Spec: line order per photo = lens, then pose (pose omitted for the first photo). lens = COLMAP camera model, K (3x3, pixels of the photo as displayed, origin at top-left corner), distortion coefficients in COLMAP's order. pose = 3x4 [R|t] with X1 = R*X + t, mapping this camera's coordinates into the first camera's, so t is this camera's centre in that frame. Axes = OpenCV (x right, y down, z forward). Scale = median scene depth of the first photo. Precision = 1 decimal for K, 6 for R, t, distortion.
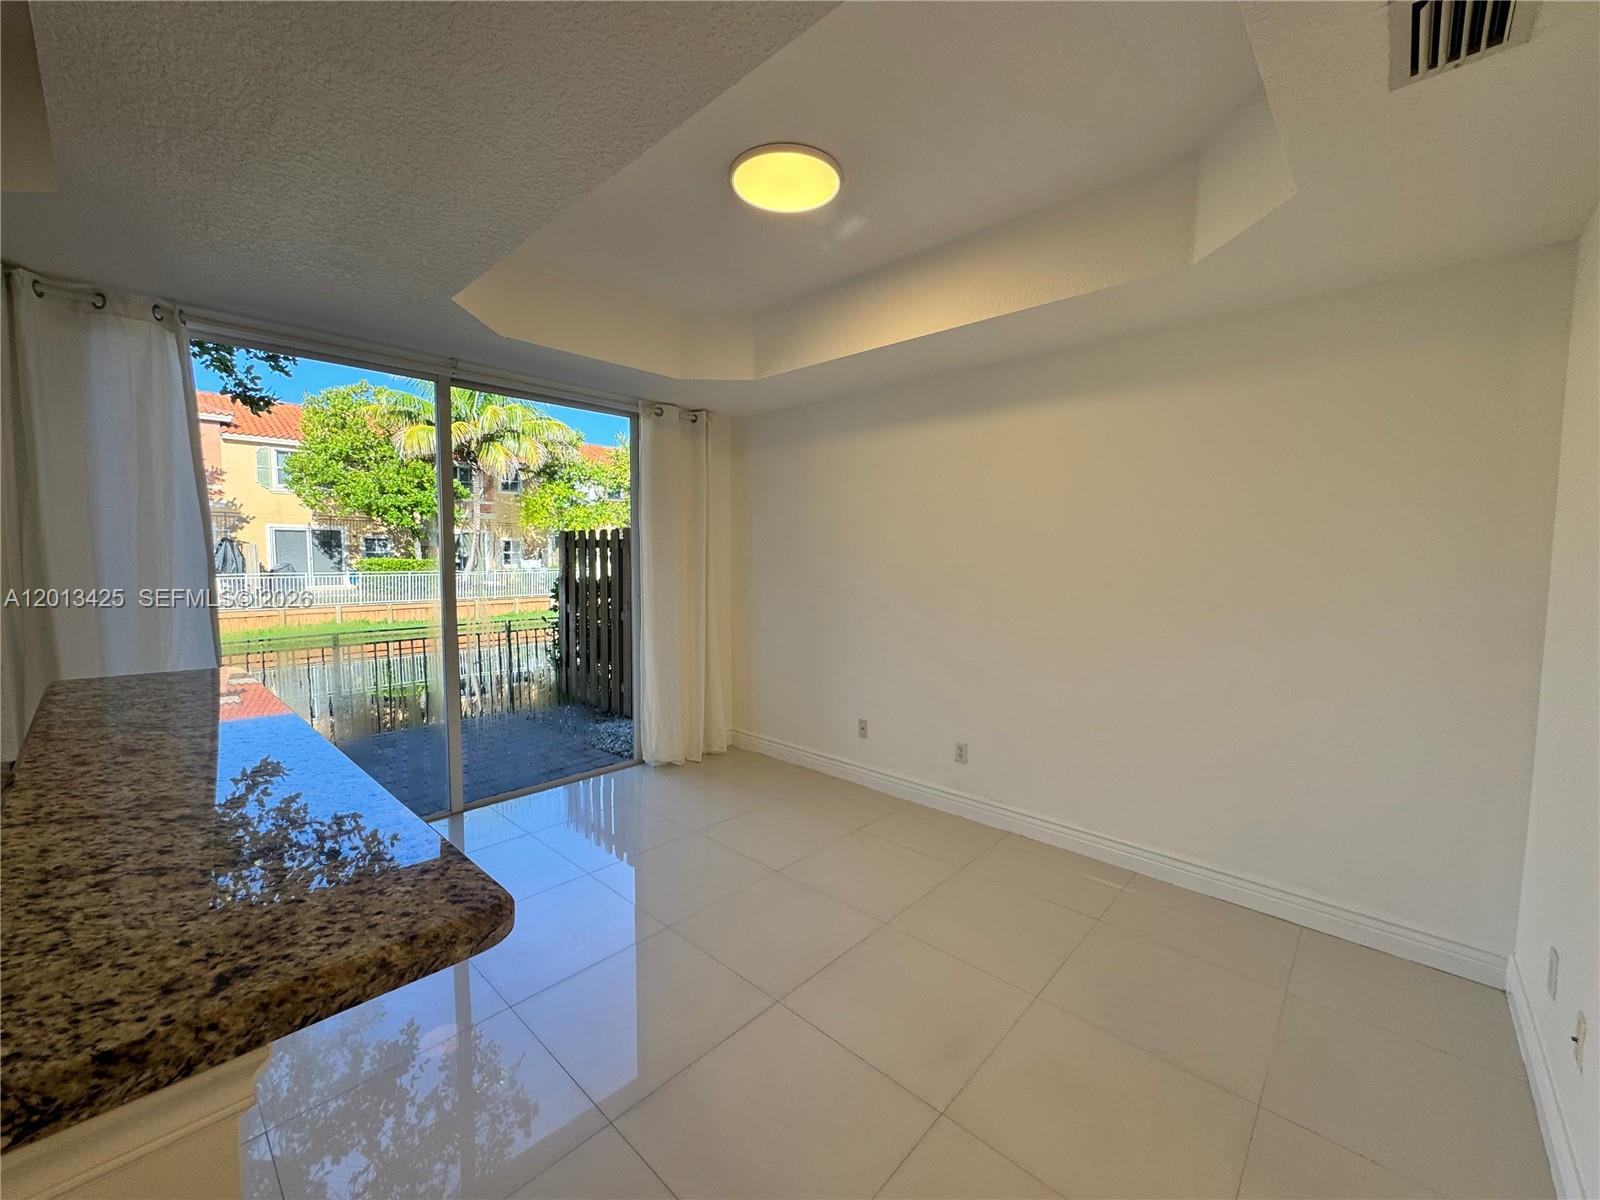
lens RADIAL K [[641.9, 0, 802.9], [0, 641.9, 601.5], [0, 0, 1]] dist [0.000320, 0.000375]
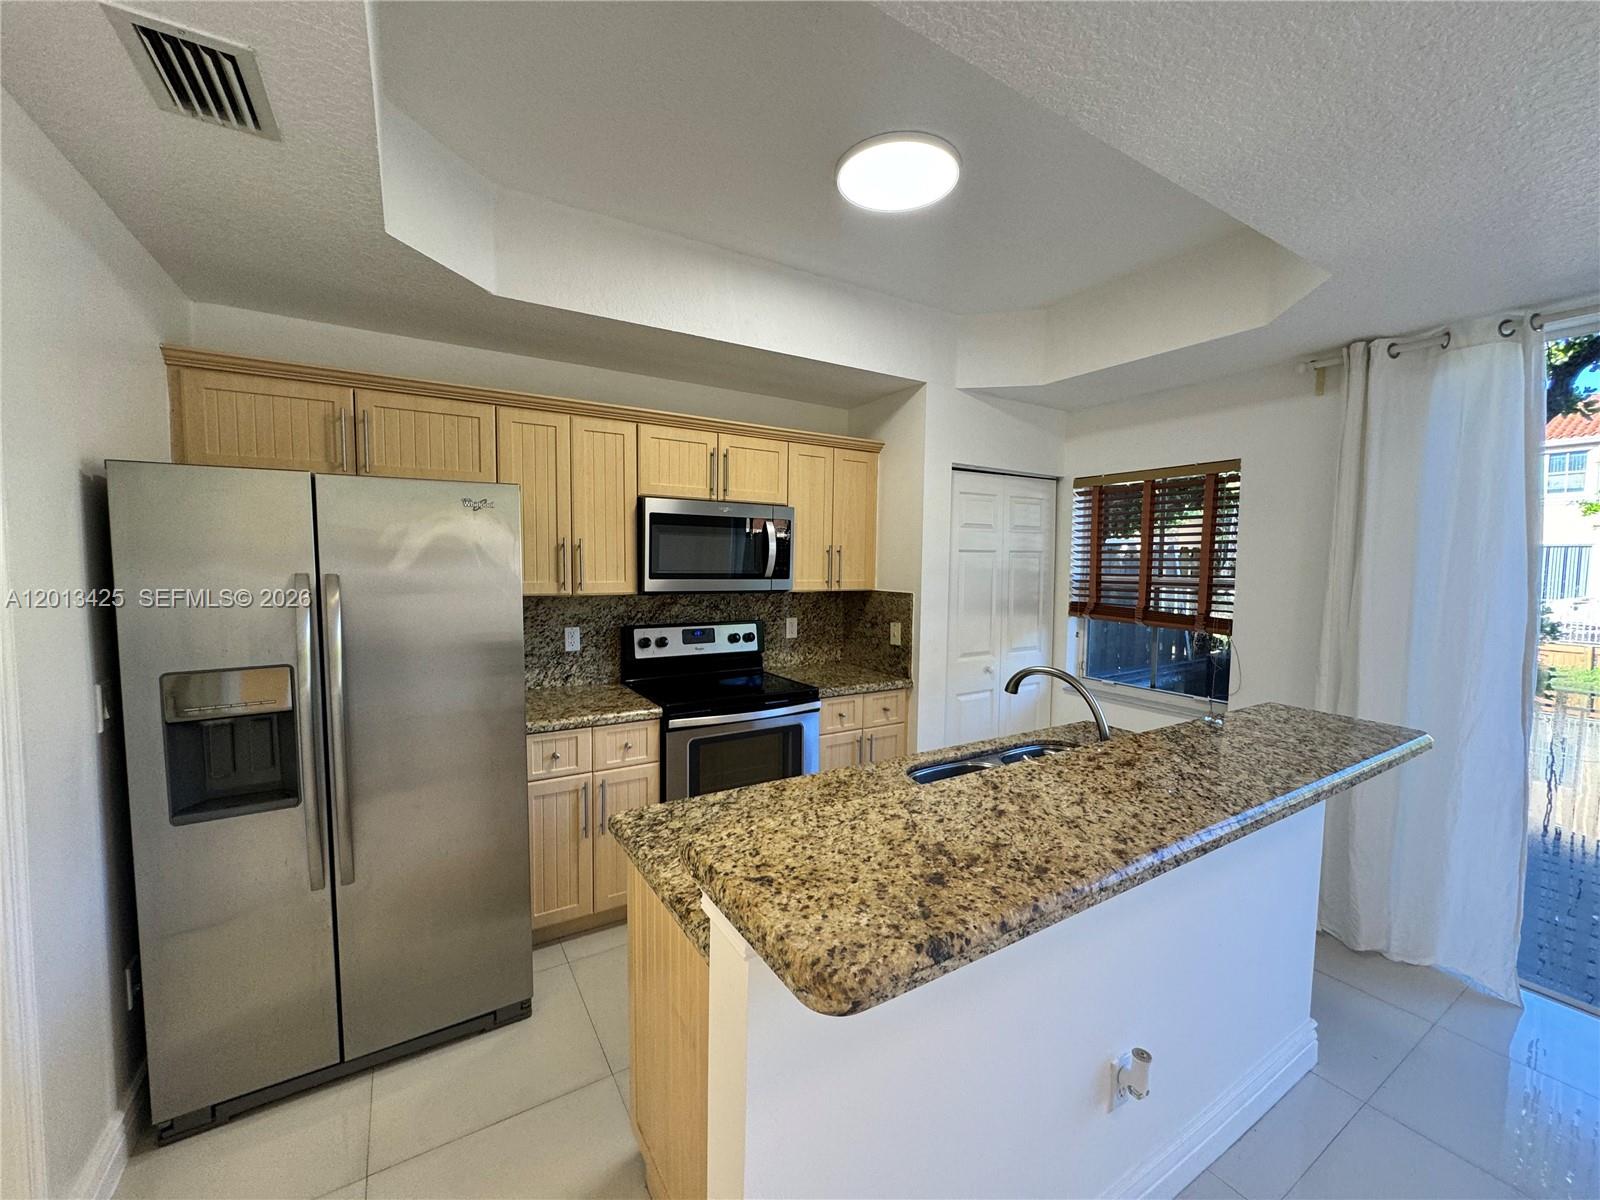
lens RADIAL K [[641.9, 0, 802.9], [0, 641.9, 601.5], [0, 0, 1]] dist [0.000320, 0.000375]
pose [[-0.267314, 0.054192, -0.962085, 0.073458], [-0.087120, 0.992969, 0.080138, -0.030739], [0.959663, 0.105239, -0.260713, 0.176360]]
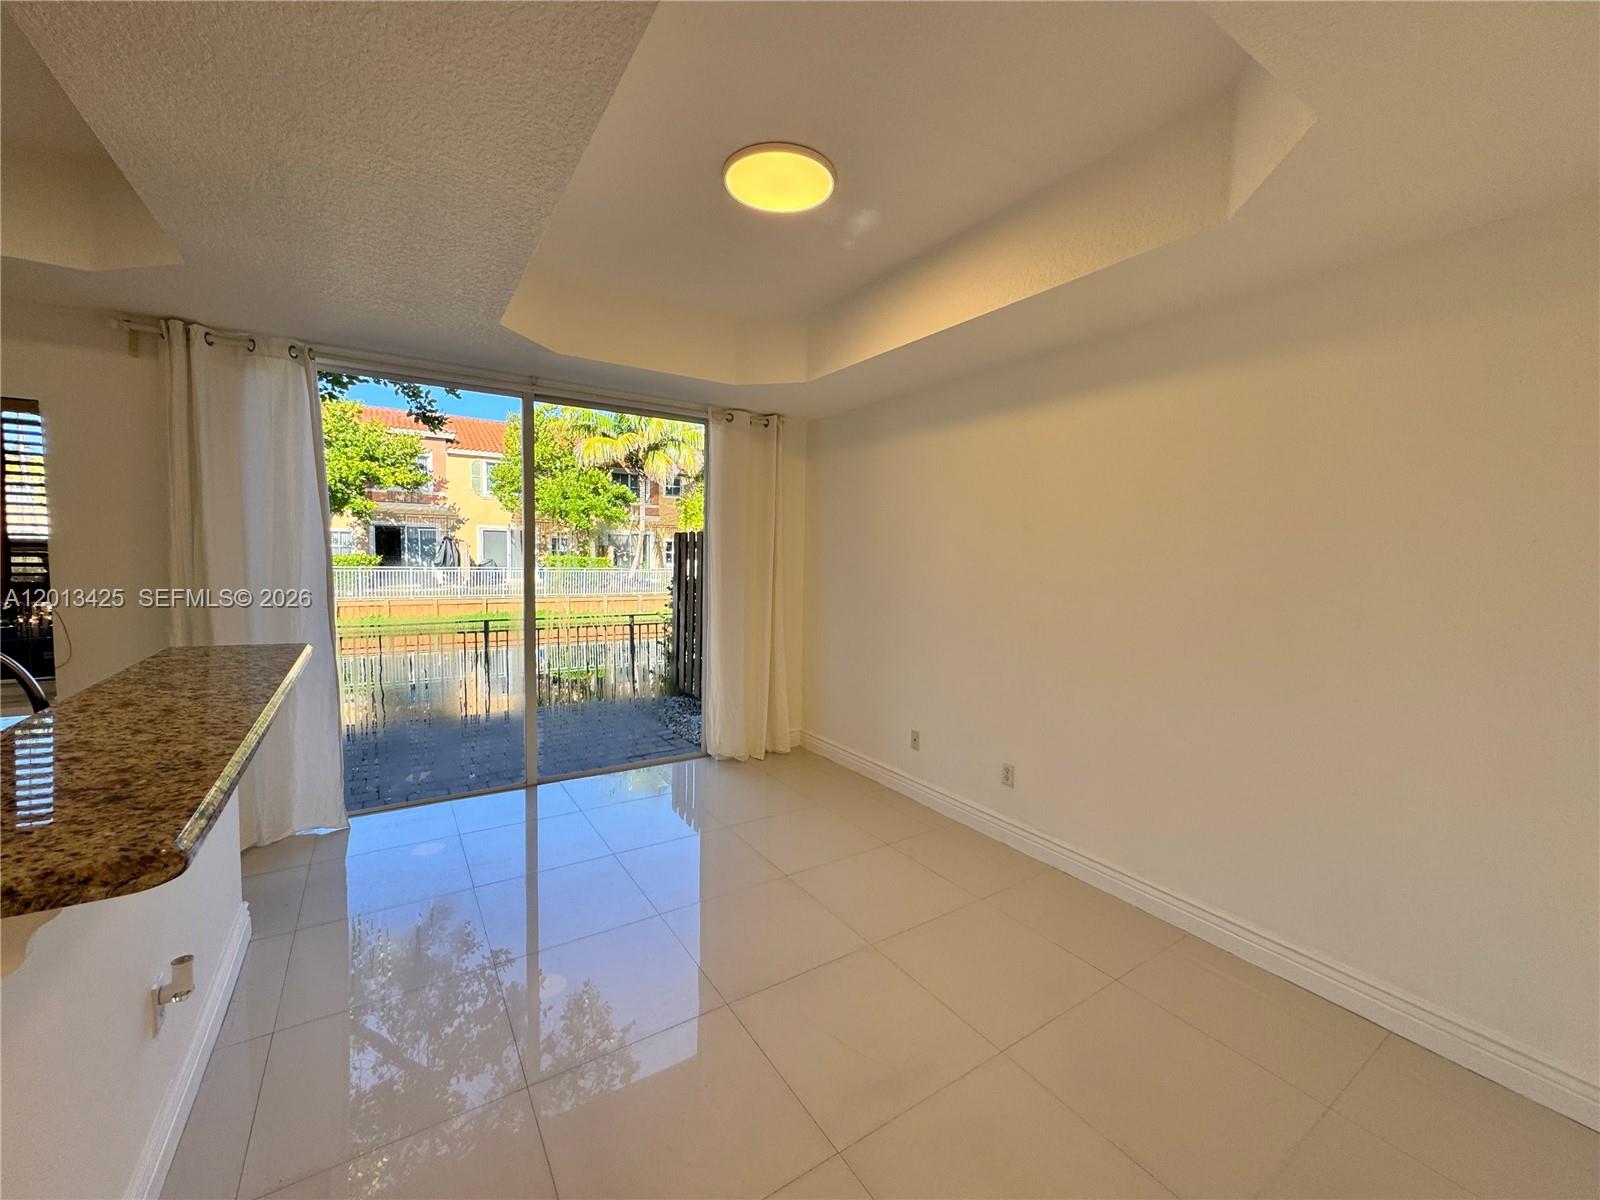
lens RADIAL K [[642.6, 0, 807.9], [0, 642.6, 599.9], [0, 0, 1]] dist [0.001102, -0.000099]
pose [[0.970314, 0.031369, -0.239807, 0.137022], [-0.033028, 0.999450, -0.002900, -0.002608], [0.239584, 0.010734, 0.970816, 0.025303]]
